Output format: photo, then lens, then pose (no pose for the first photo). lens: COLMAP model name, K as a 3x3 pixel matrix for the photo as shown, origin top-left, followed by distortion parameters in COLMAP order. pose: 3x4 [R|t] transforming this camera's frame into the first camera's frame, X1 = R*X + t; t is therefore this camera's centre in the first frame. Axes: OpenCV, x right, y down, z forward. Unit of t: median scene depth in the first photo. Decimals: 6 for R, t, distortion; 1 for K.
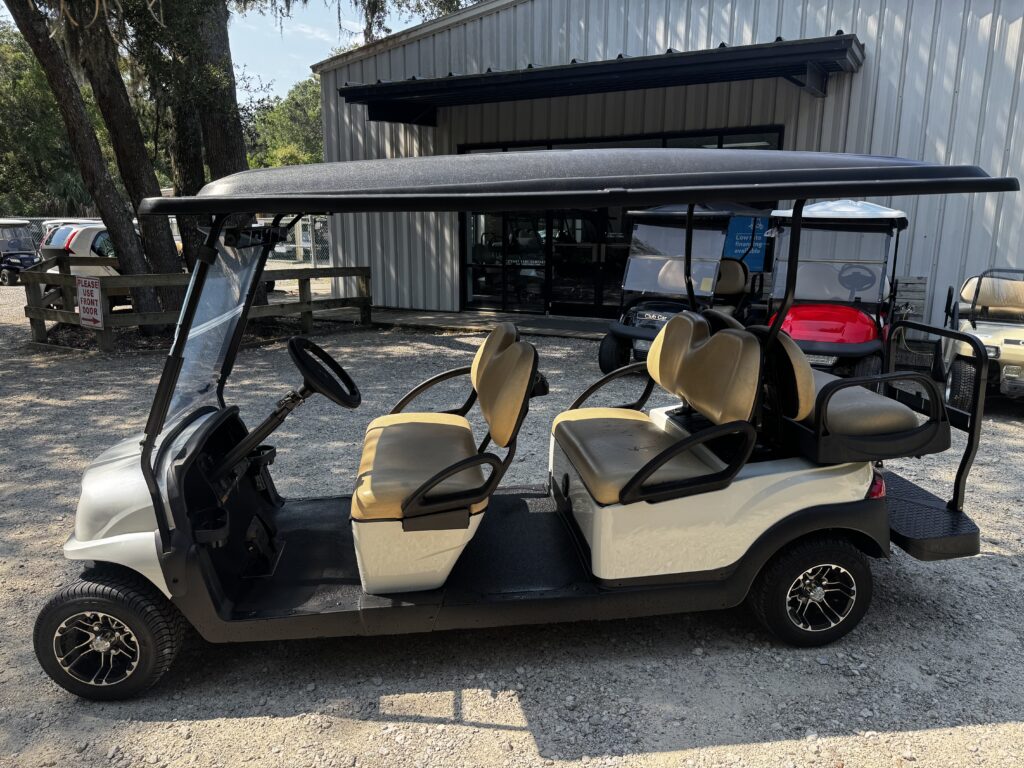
lens RADIAL K [[710.0, 0, 508.8], [0, 710.0, 397.4], [0, 0, 1]] dist [0.050706, -0.063661]
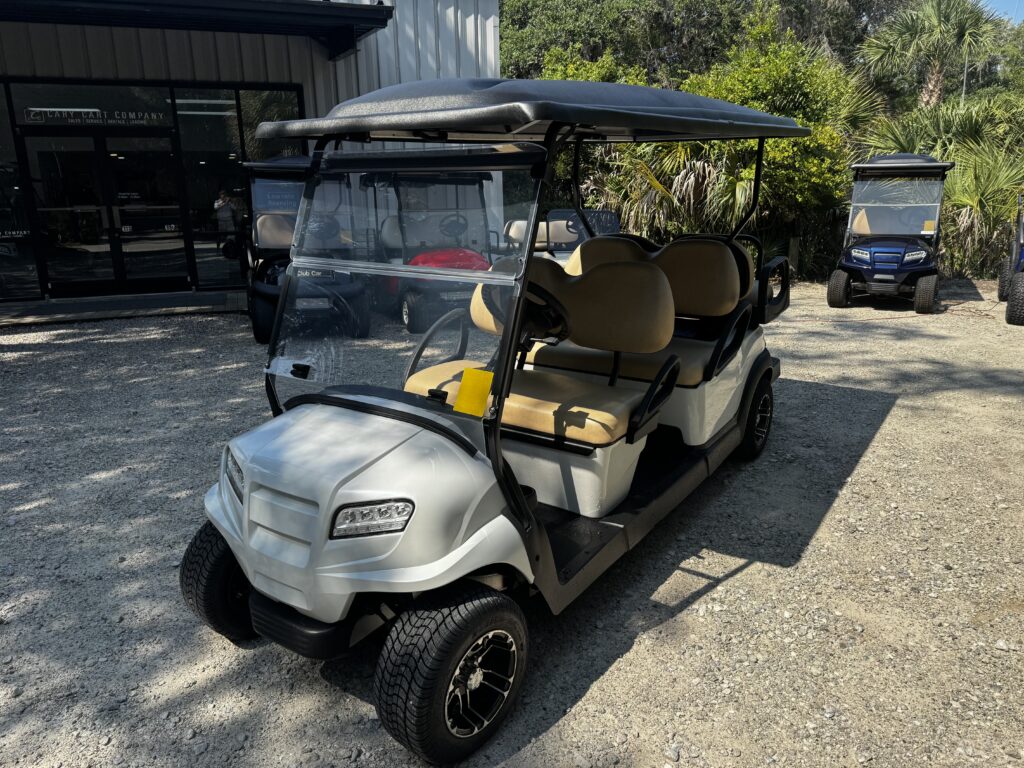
lens RADIAL K [[717.5, 0, 514.5], [0, 717.5, 385.1], [0, 0, 1]] dist [0.060770, -0.083747]
pose [[0.658328, -0.208660, 0.723233, -0.975690], [0.192258, 0.975554, 0.106453, -0.042954], [-0.727765, 0.068966, 0.682351, 0.375946]]
